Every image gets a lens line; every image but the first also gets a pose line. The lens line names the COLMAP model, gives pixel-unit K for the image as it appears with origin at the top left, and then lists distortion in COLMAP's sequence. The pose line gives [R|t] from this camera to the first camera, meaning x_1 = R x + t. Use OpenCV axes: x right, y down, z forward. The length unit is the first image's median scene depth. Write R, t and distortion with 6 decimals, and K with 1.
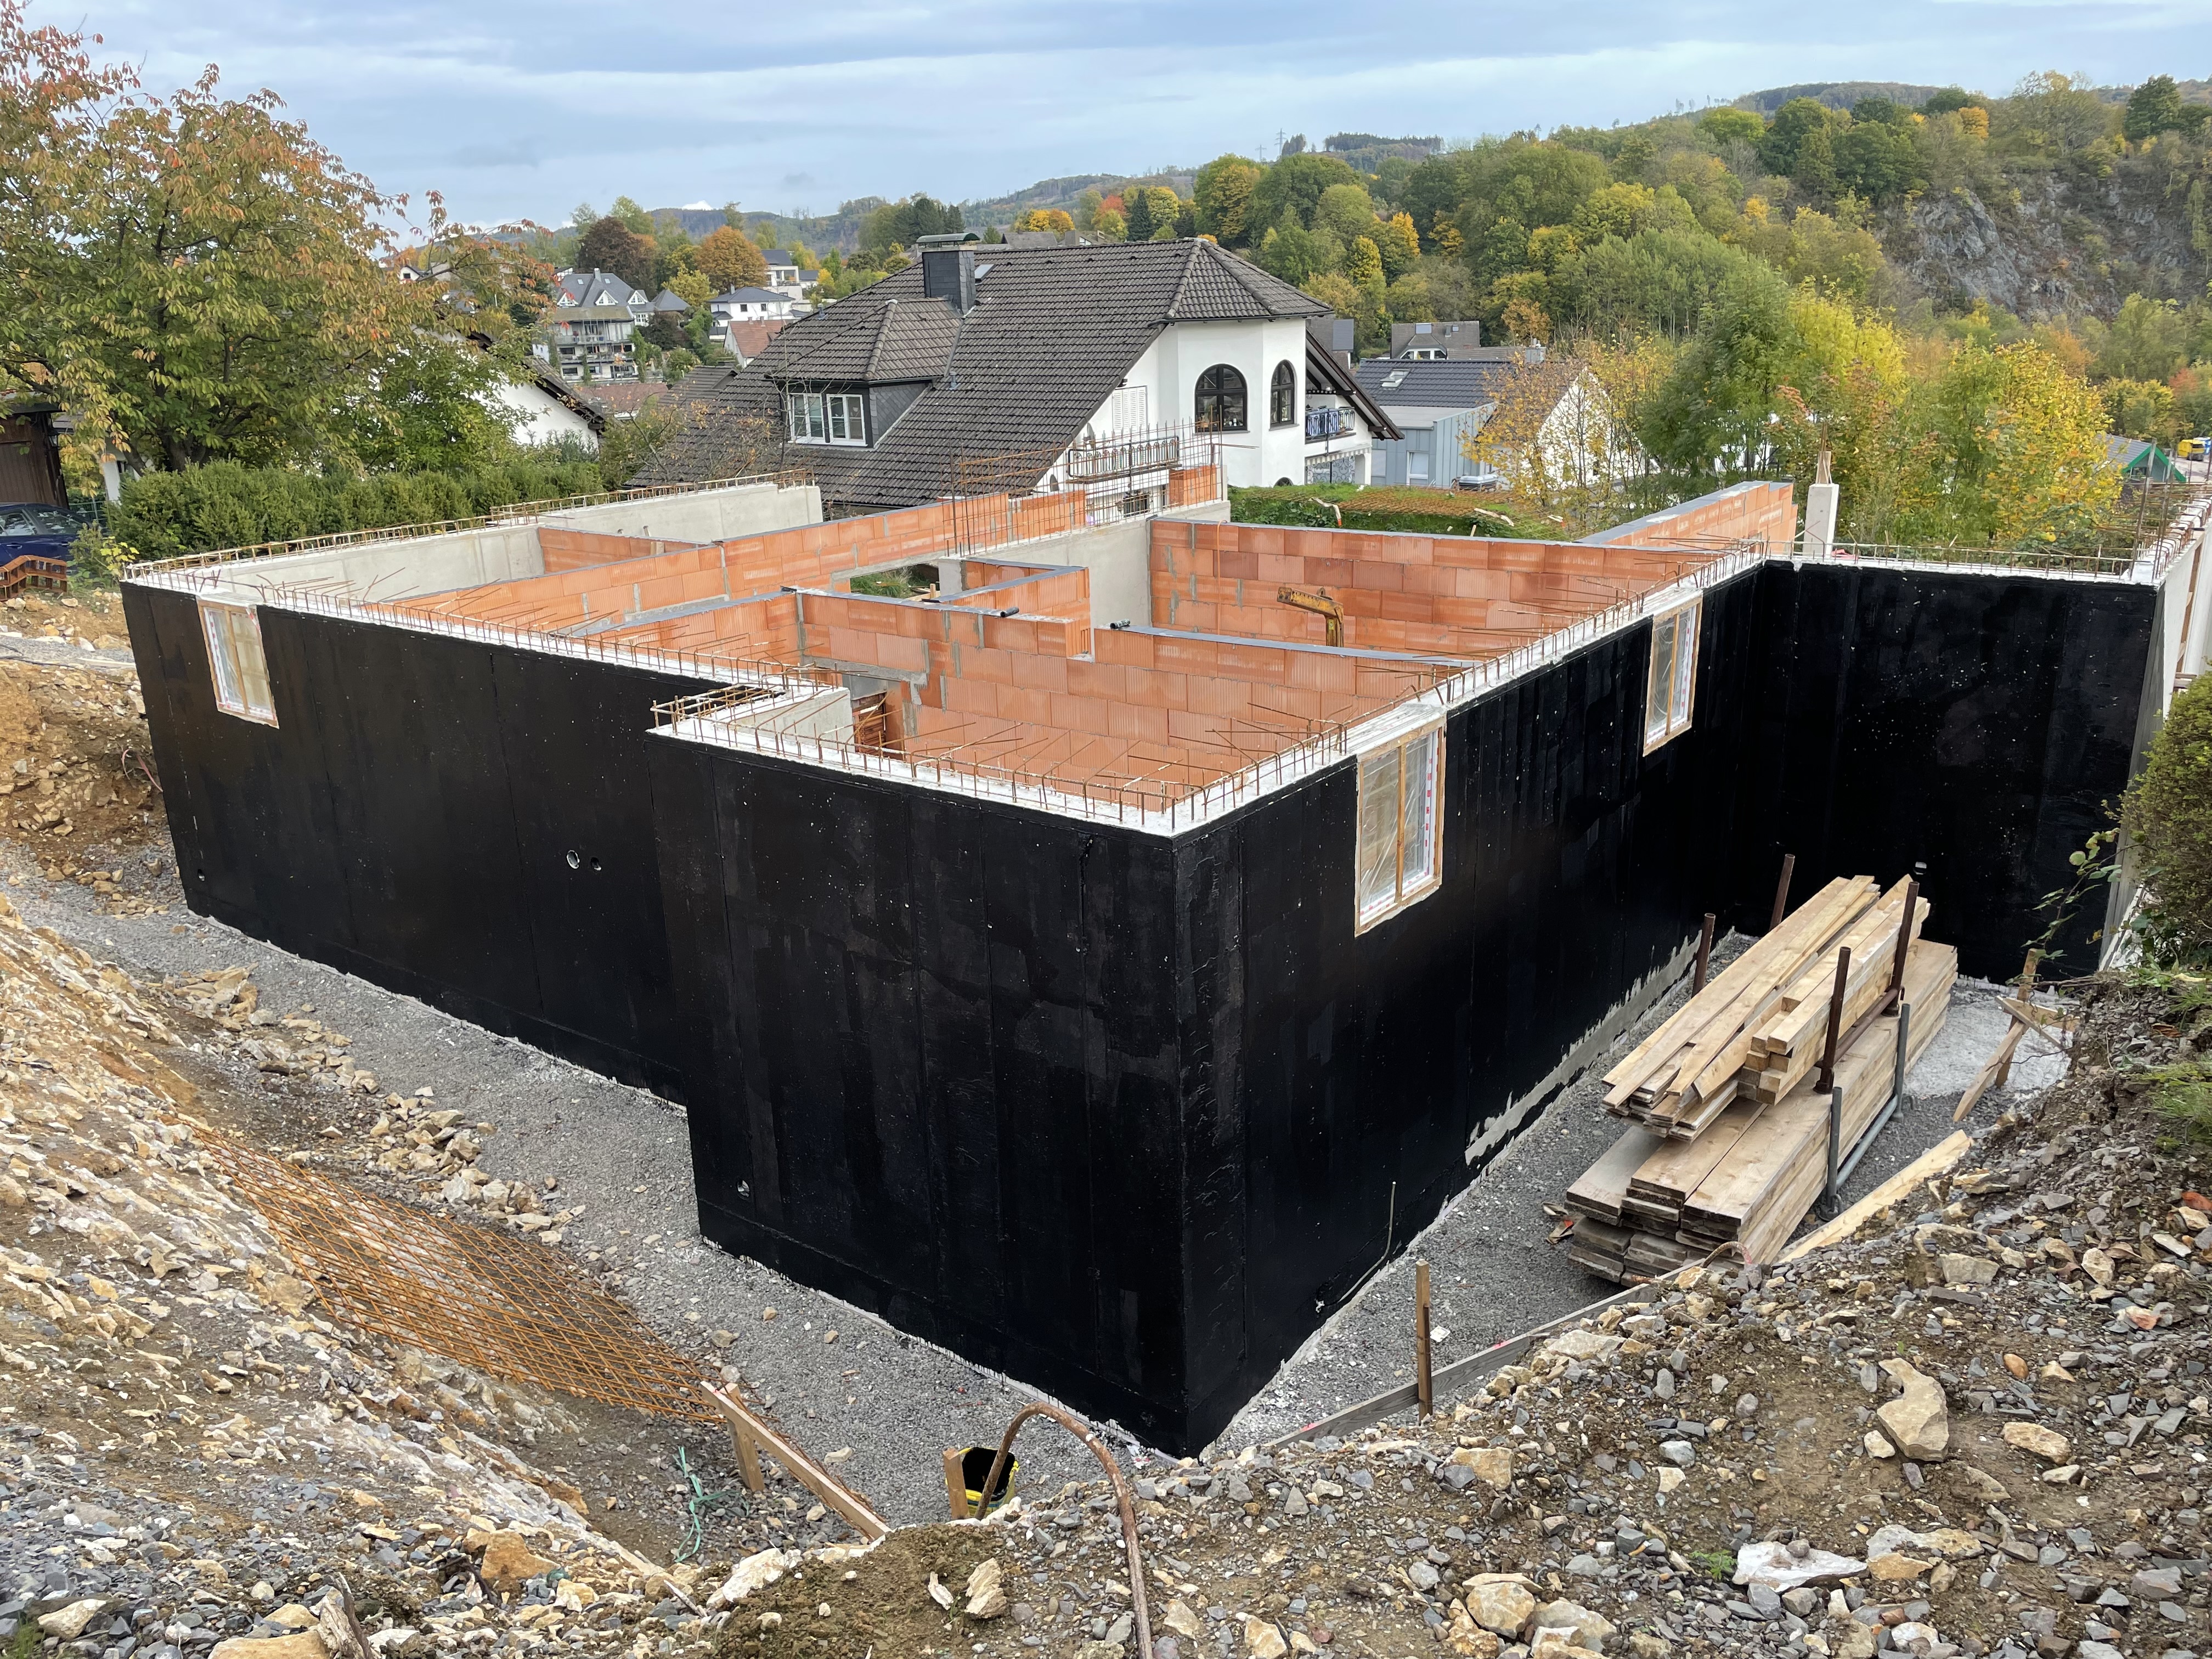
lens RADIAL K [[1680.7, 0, 1109.5], [0, 1680.7, 831.4], [0, 0, 1]] dist [0.045998, -0.036365]
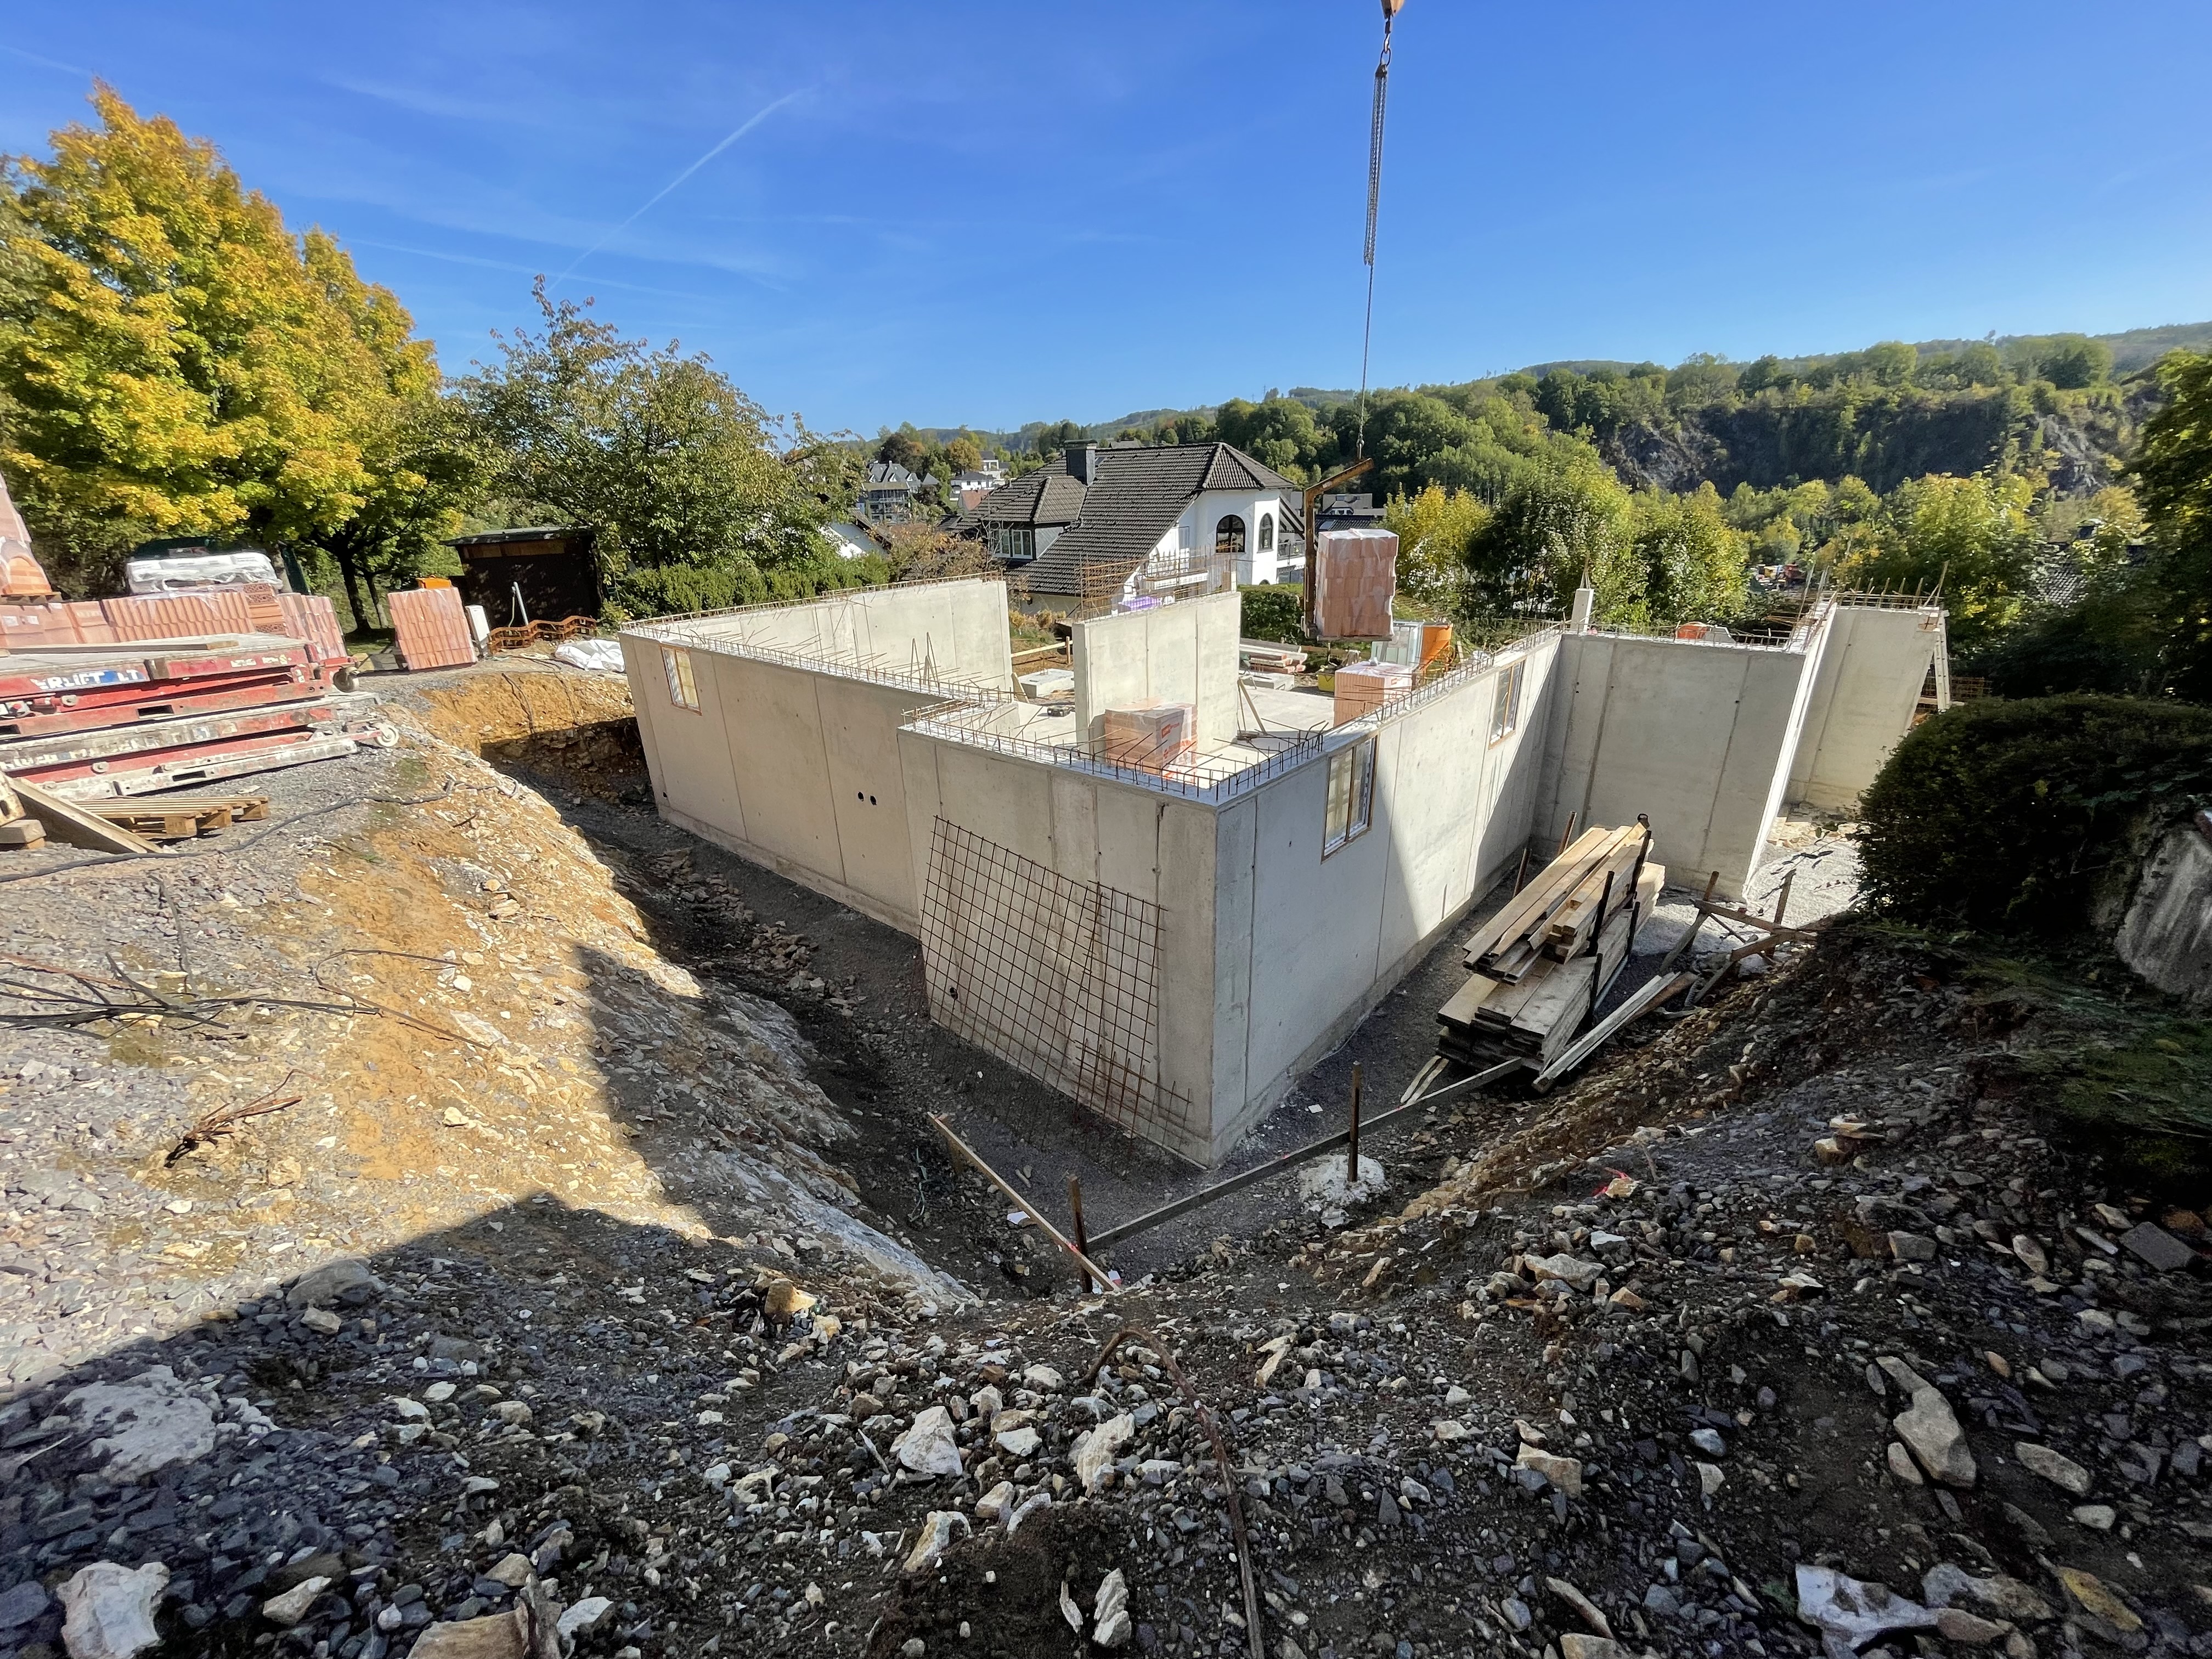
lens RADIAL K [[883.8, 0, 1119.4], [0, 883.8, 835.1], [0, 0, 1]] dist [-0.004939, 0.000319]
pose [[0.998825, 0.024970, -0.041544, -0.015315], [-0.021750, 0.996853, 0.076227, -0.024952], [0.043317, -0.075234, 0.996225, 0.126674]]
